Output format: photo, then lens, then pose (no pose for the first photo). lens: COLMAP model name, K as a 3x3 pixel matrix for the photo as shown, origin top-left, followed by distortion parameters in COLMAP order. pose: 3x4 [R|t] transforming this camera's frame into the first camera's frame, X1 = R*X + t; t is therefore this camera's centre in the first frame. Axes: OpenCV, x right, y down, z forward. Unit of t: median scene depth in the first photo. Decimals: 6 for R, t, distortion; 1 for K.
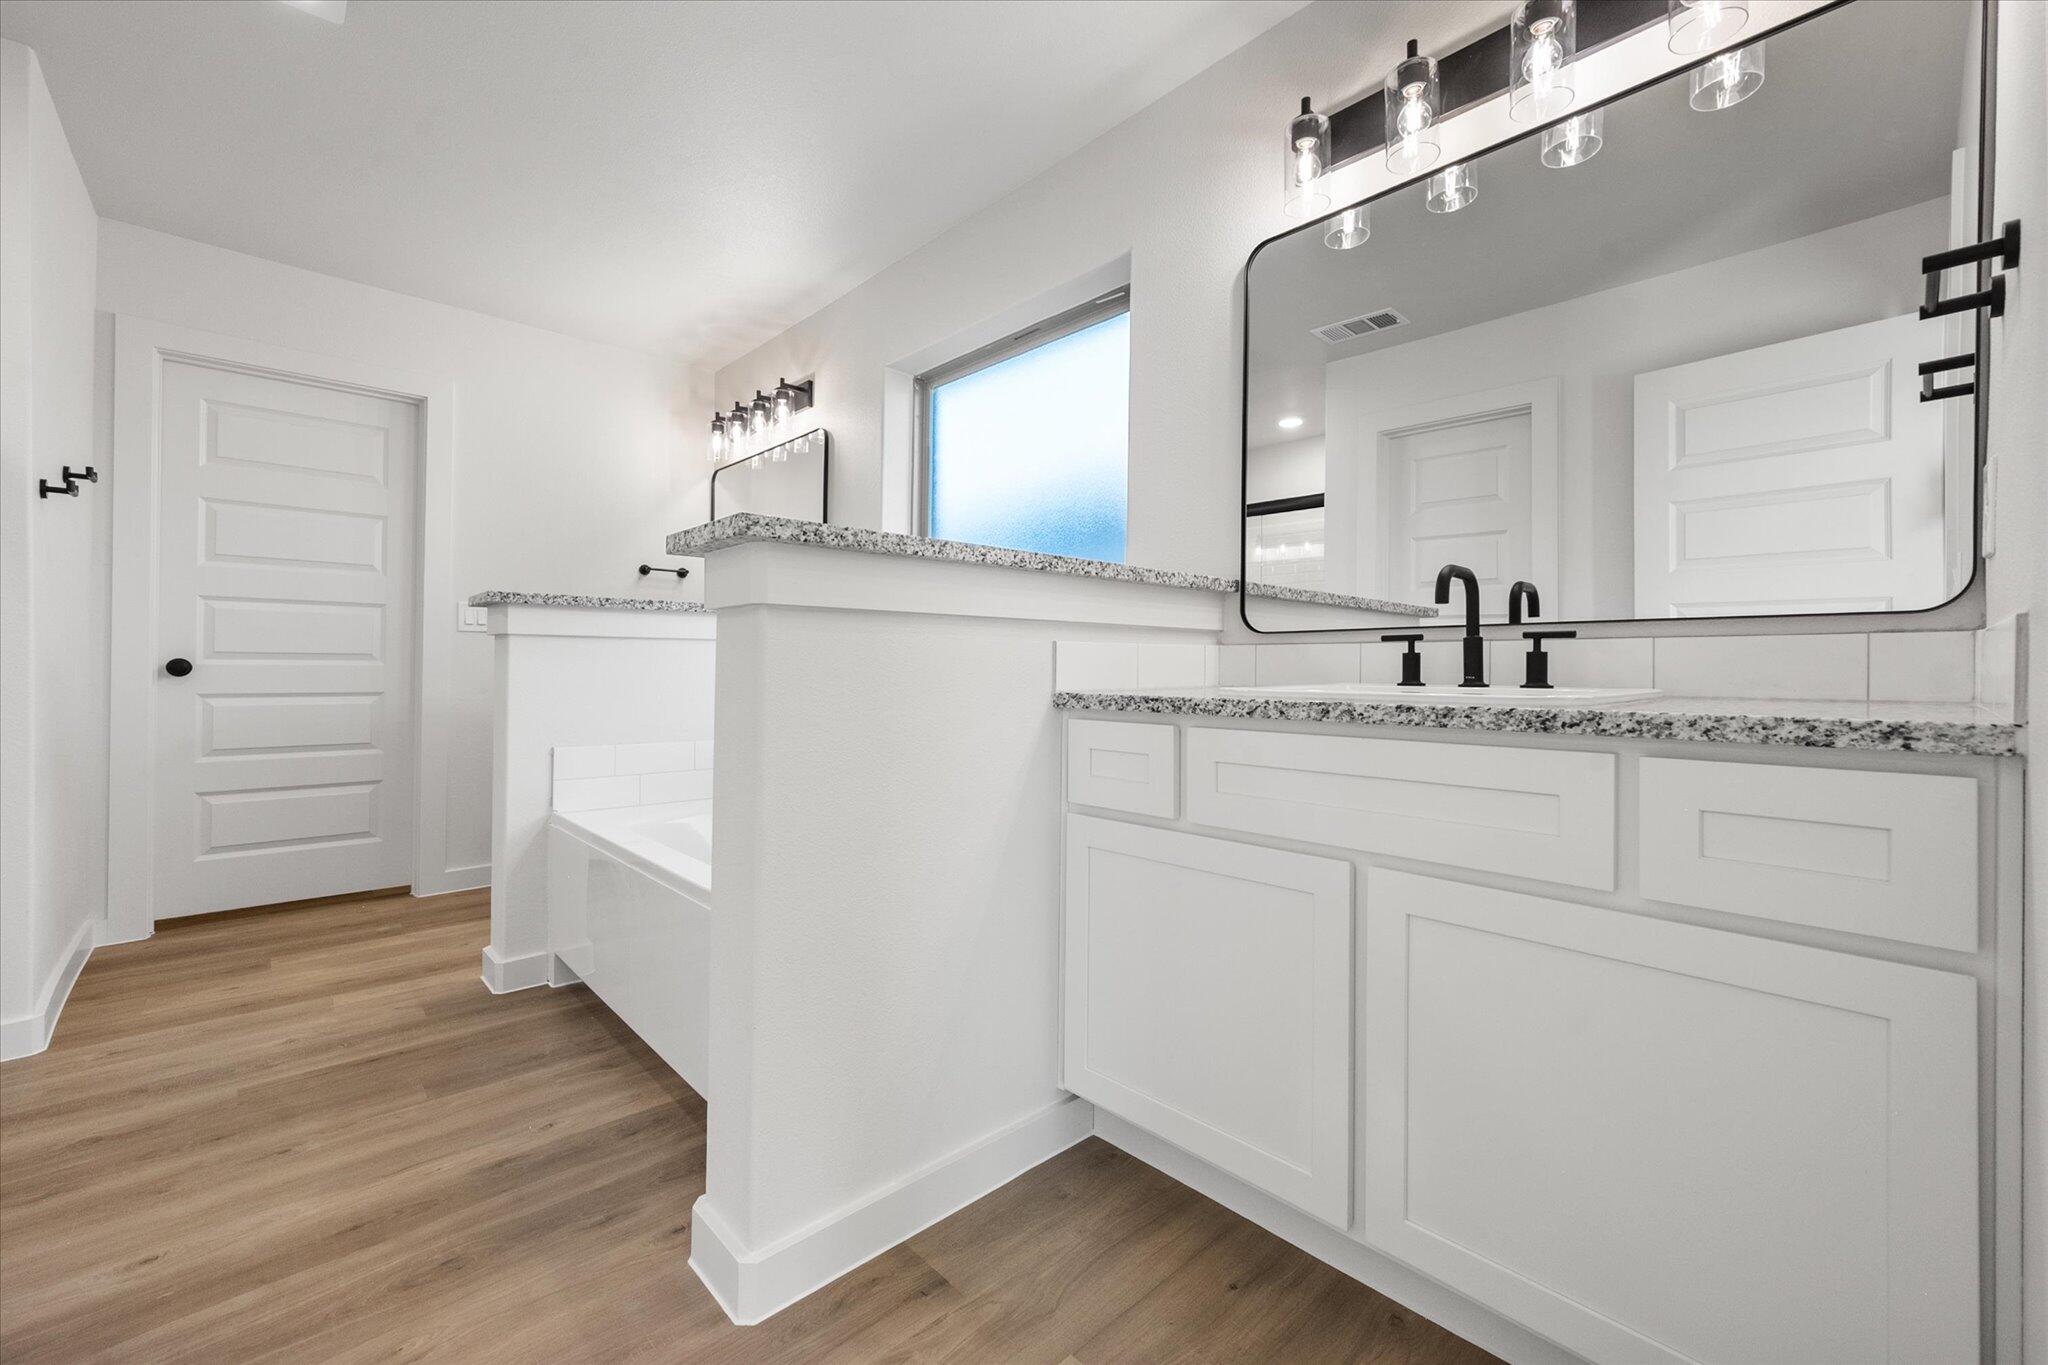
lens RADIAL K [[825.4, 0, 1027.0], [0, 825.4, 675.5], [0, 0, 1]] dist [0.000200, -0.000076]
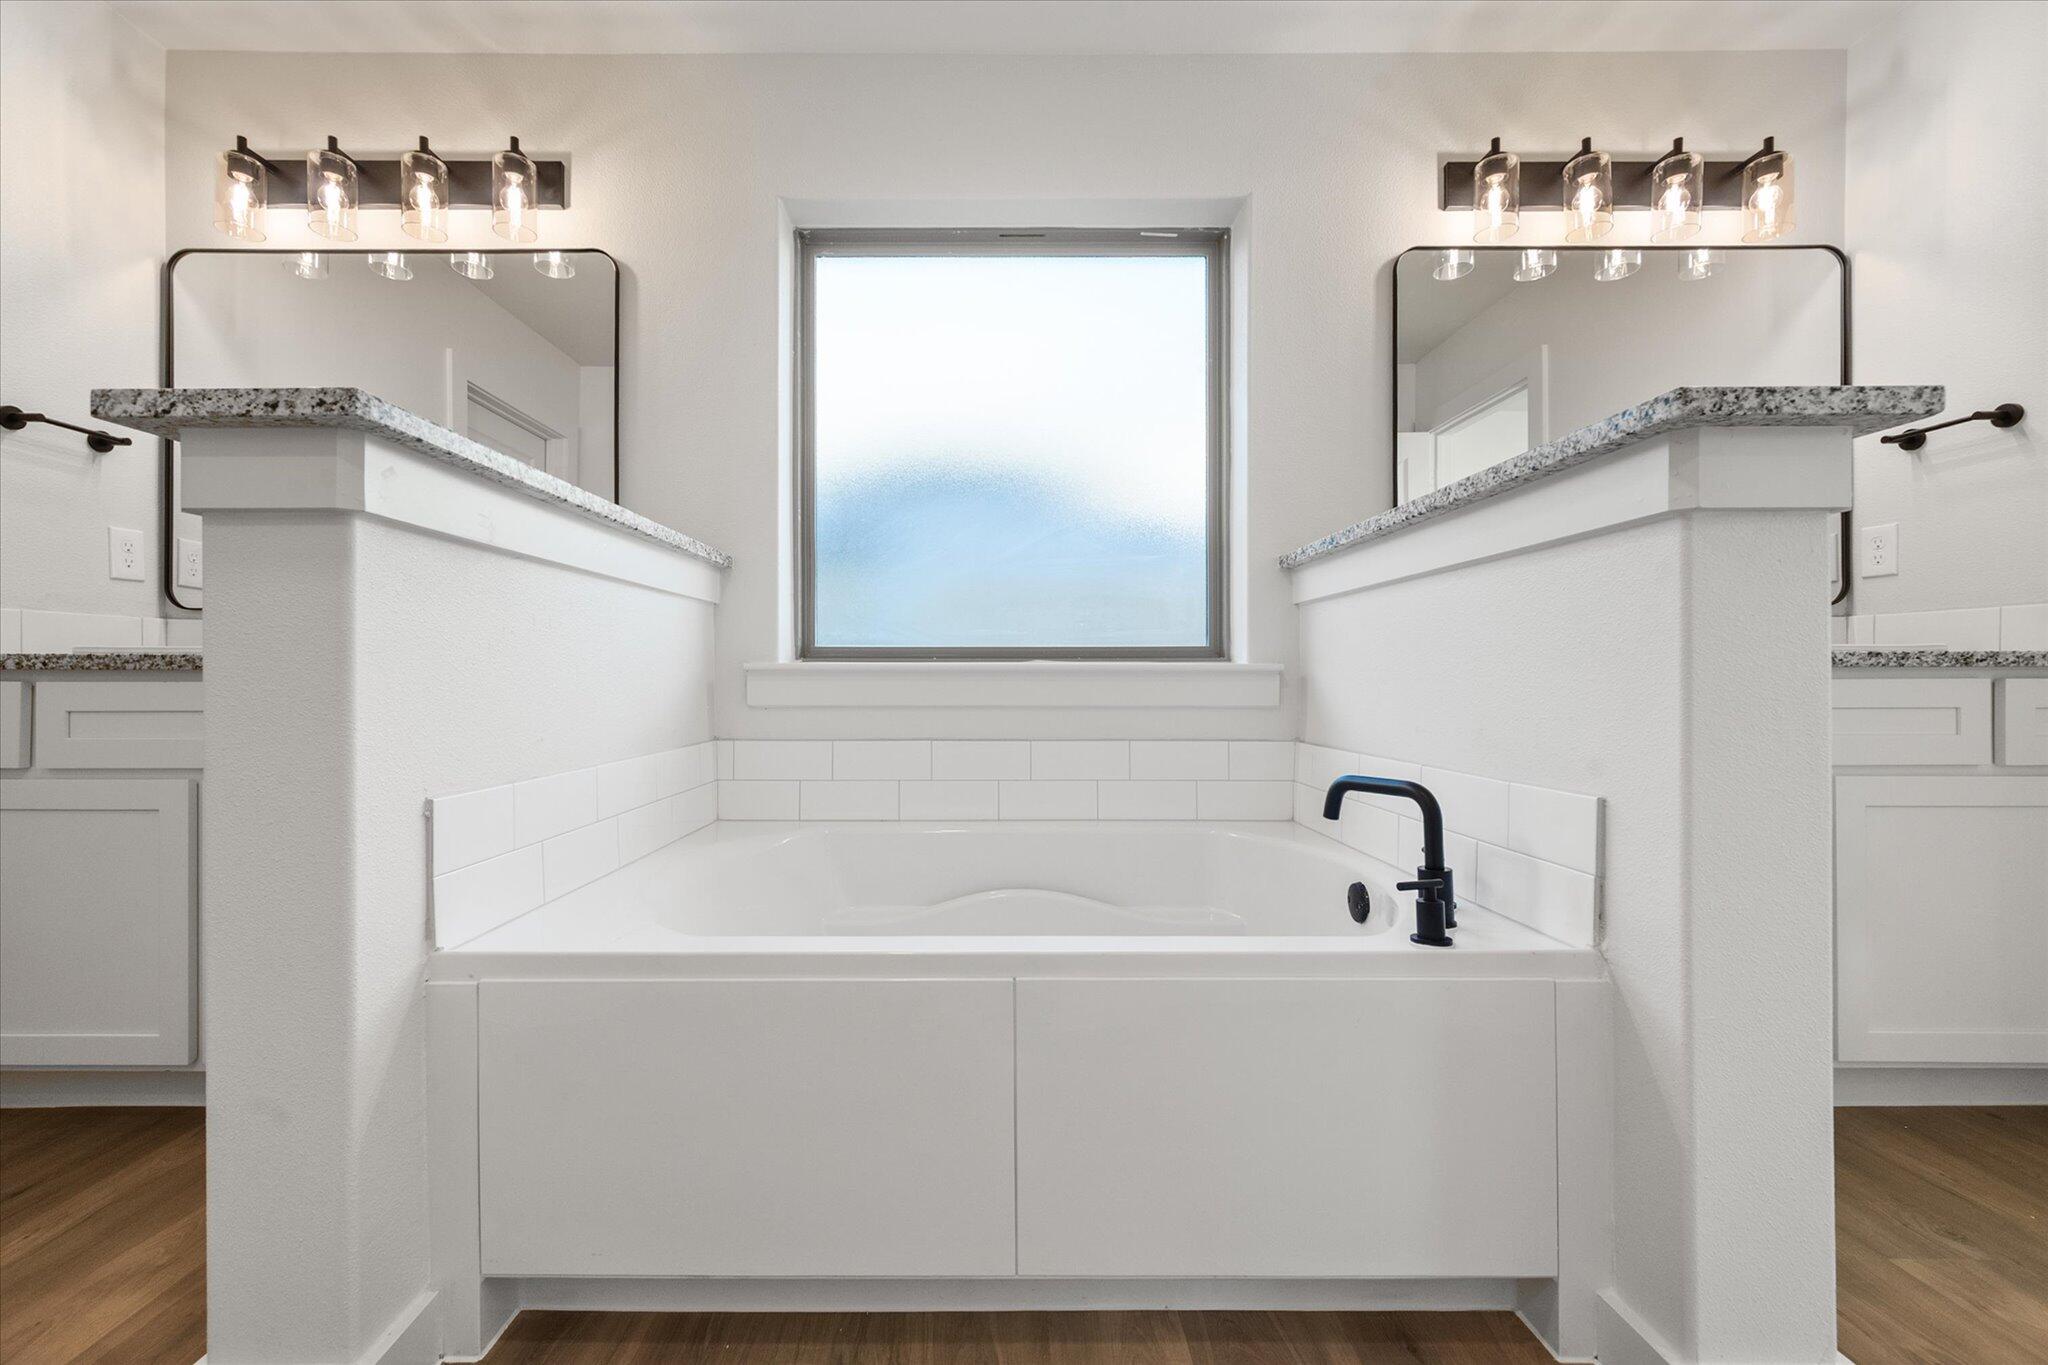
lens RADIAL K [[848.0, 0, 1011.6], [0, 848.0, 687.6], [0, 0, 1]] dist [0.002713, 0.000553]
pose [[0.690404, -0.009039, 0.723368, -1.207505], [0.012132, 0.999926, 0.000916, 0.061504], [-0.723323, 0.008144, 0.690462, 0.858720]]
